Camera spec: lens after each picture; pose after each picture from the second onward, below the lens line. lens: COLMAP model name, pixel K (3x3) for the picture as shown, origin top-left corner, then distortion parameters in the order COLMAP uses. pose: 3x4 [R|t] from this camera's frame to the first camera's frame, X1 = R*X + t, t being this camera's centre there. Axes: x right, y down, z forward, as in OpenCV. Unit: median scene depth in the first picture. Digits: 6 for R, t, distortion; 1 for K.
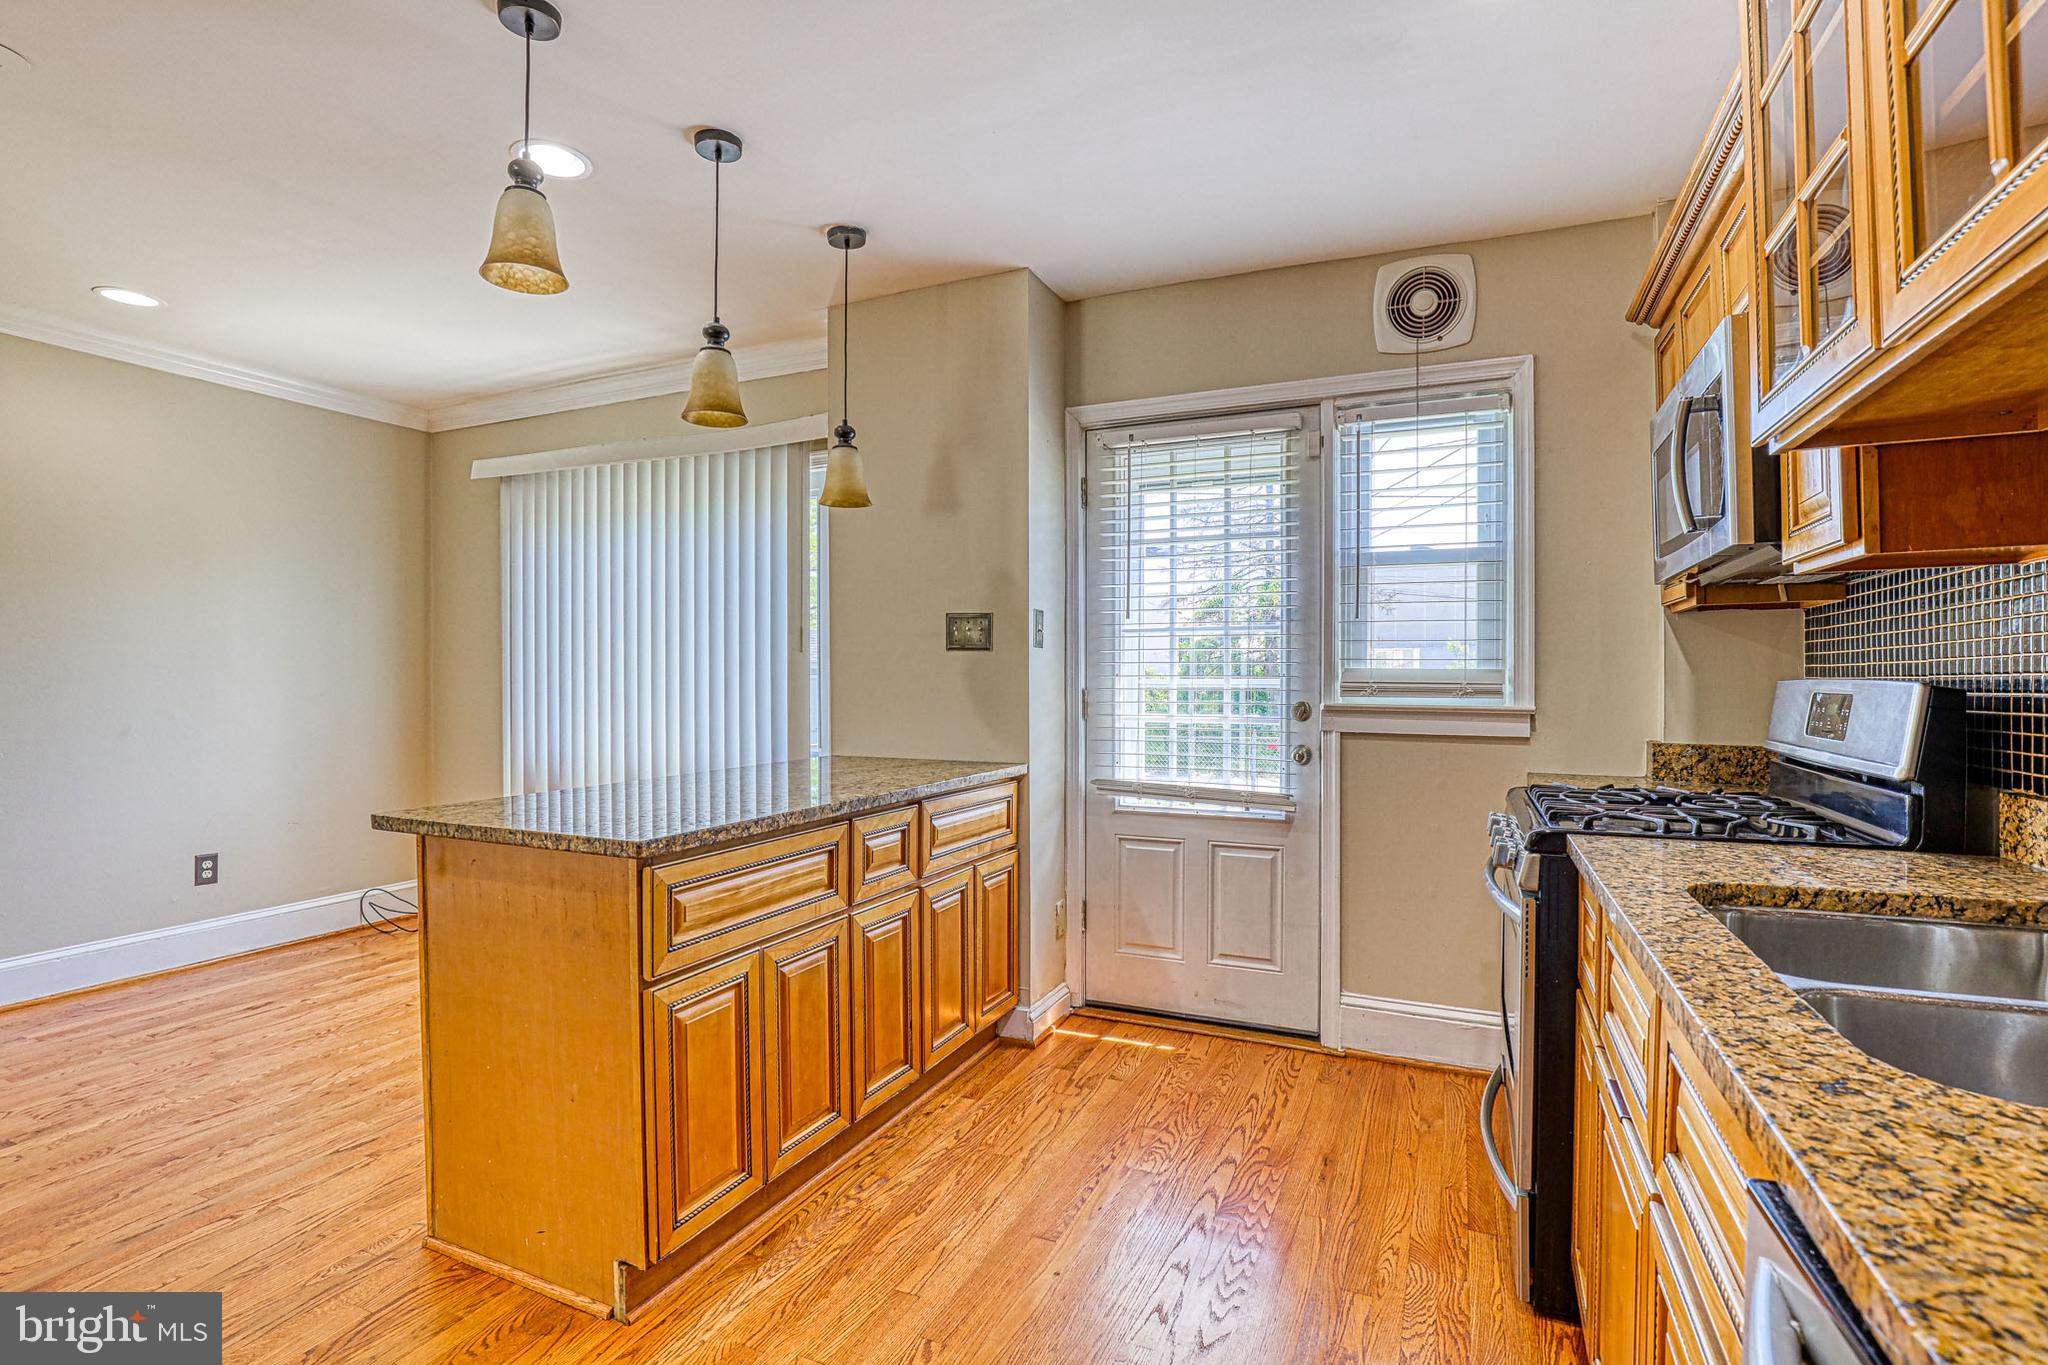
lens RADIAL K [[946.2, 0, 1055.4], [0, 946.2, 696.3], [0, 0, 1]] dist [-0.032169, 0.005999]
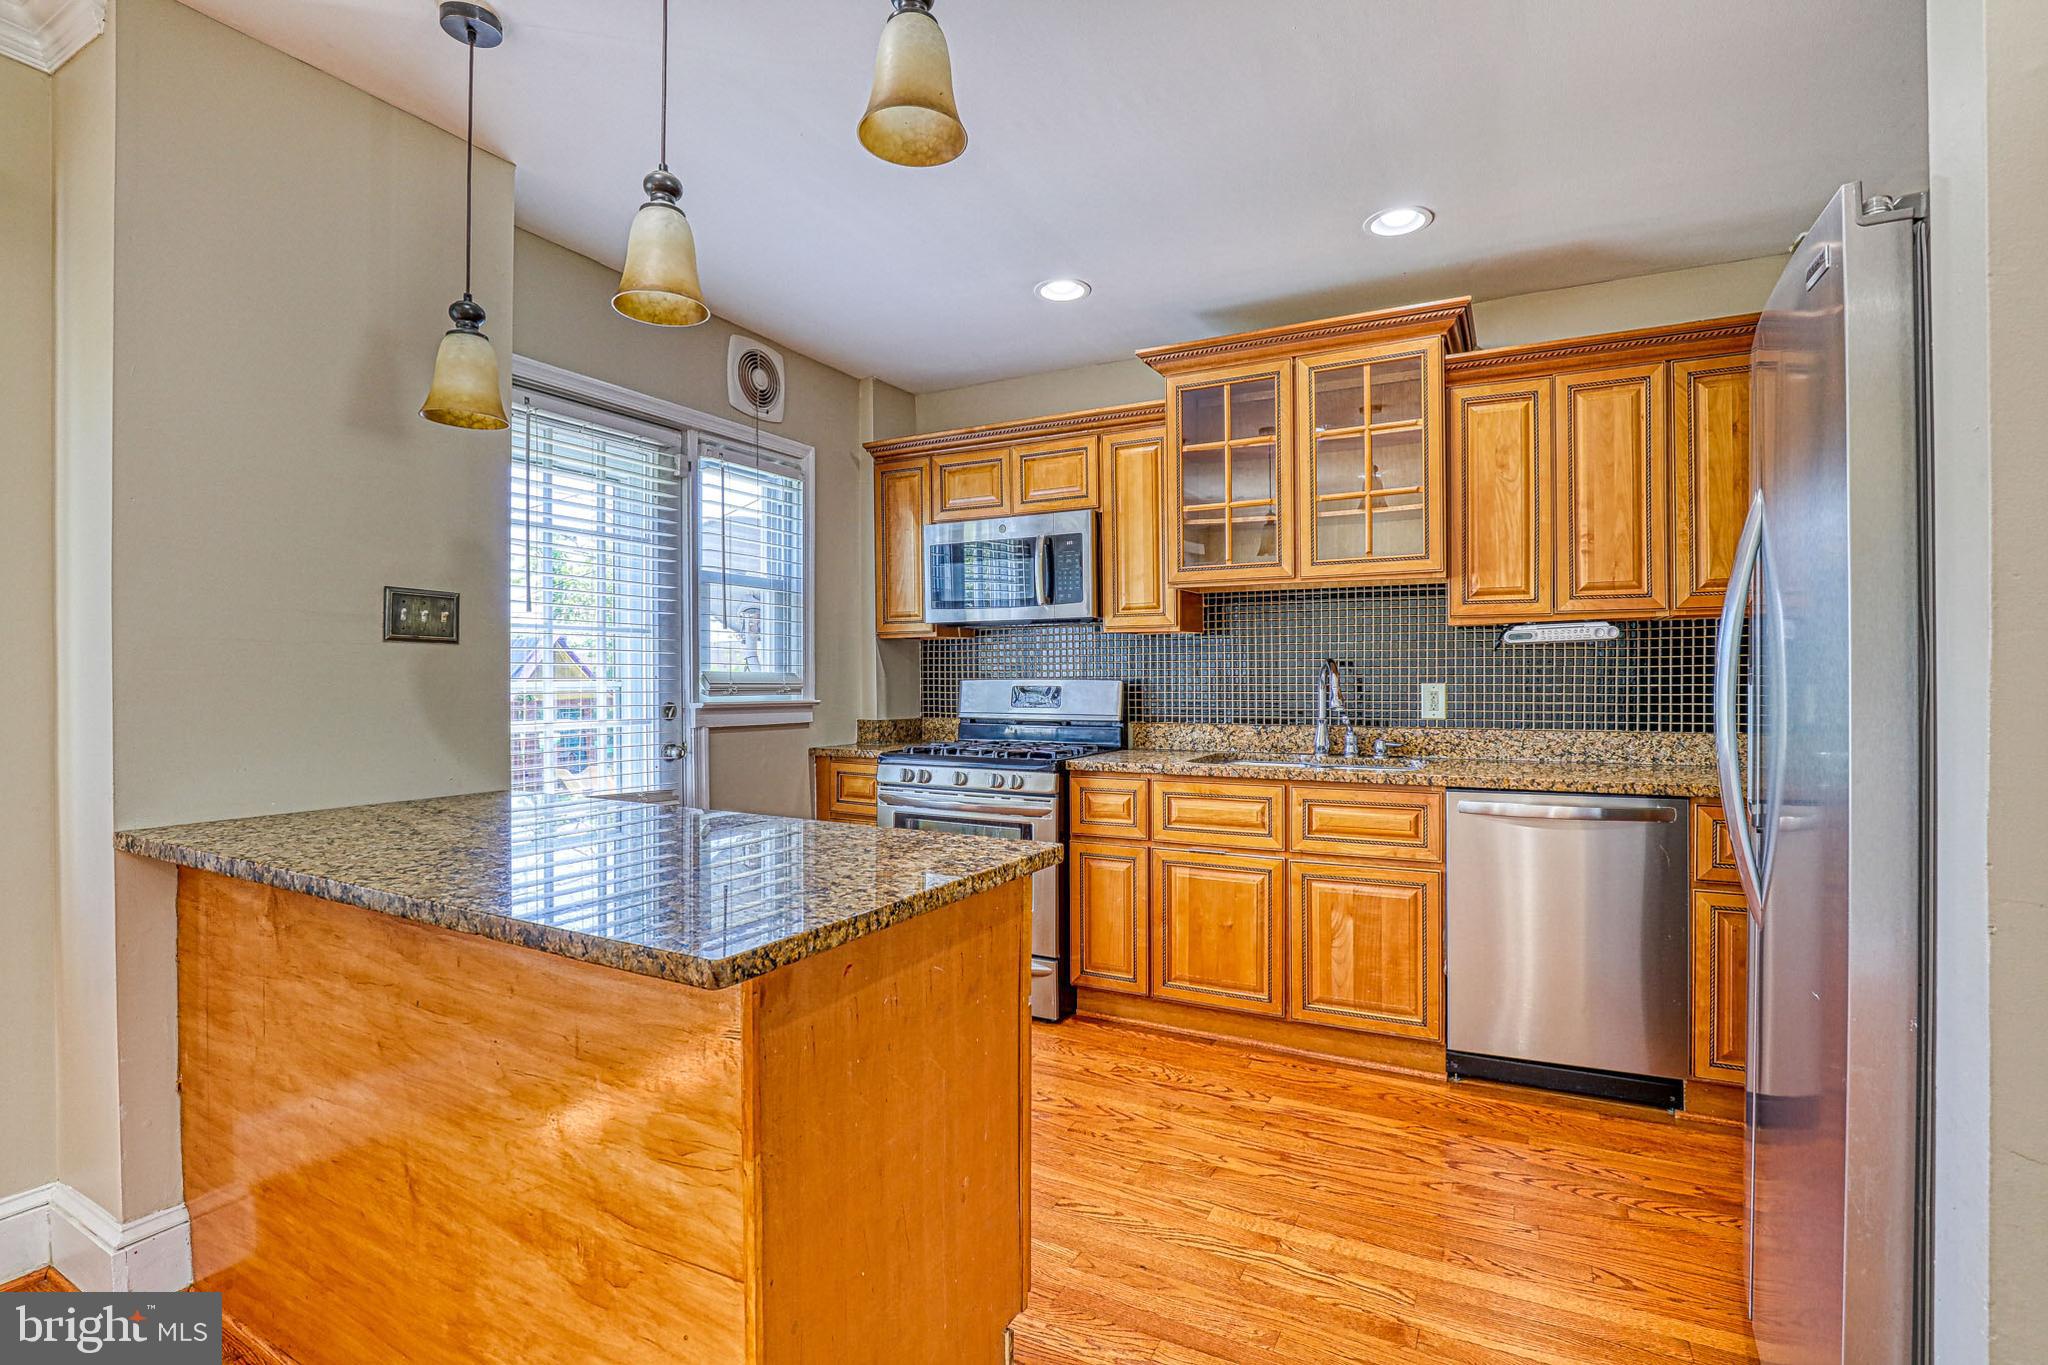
lens RADIAL K [[946.2, 0, 1039.5], [0, 946.2, 679.8], [0, 0, 1]] dist [-0.032169, 0.005999]
pose [[0.073504, -0.003042, 0.997290, -0.786269], [0.021435, 0.999769, 0.001469, -0.012484], [-0.997065, 0.021269, 0.073553, 0.512316]]
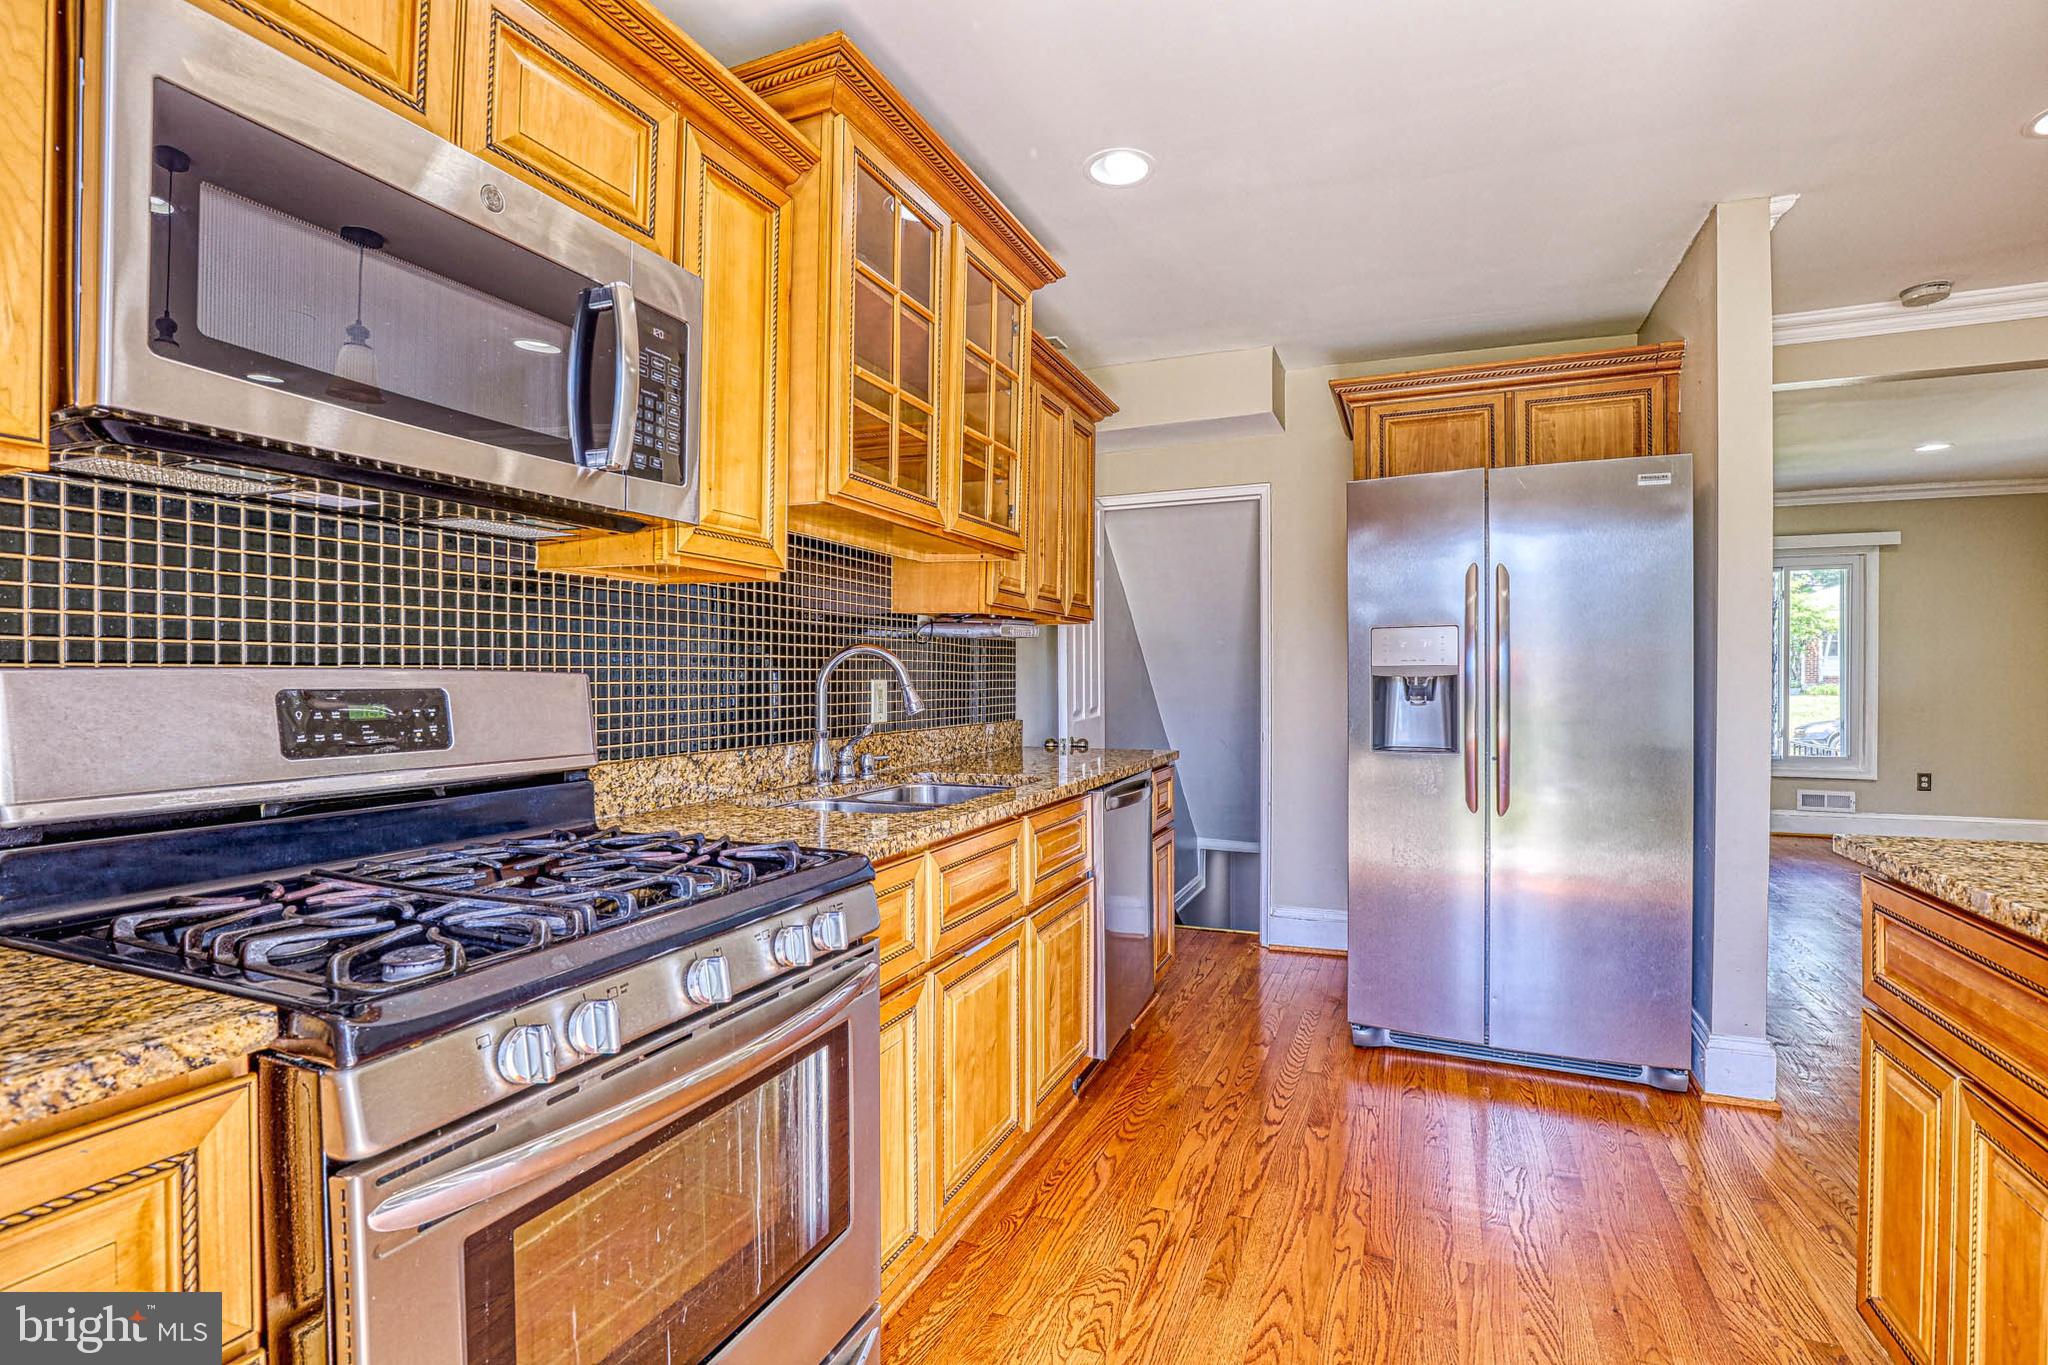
lens RADIAL K [[946.2, 0, 1068.3], [0, 946.2, 682.1], [0, 0, 1]] dist [-0.032169, 0.005999]
pose [[-0.999110, 0.001385, -0.042167, 0.204879], [0.000385, 0.999718, 0.023728, -0.015279], [0.042188, 0.023691, -0.998829, 1.044680]]
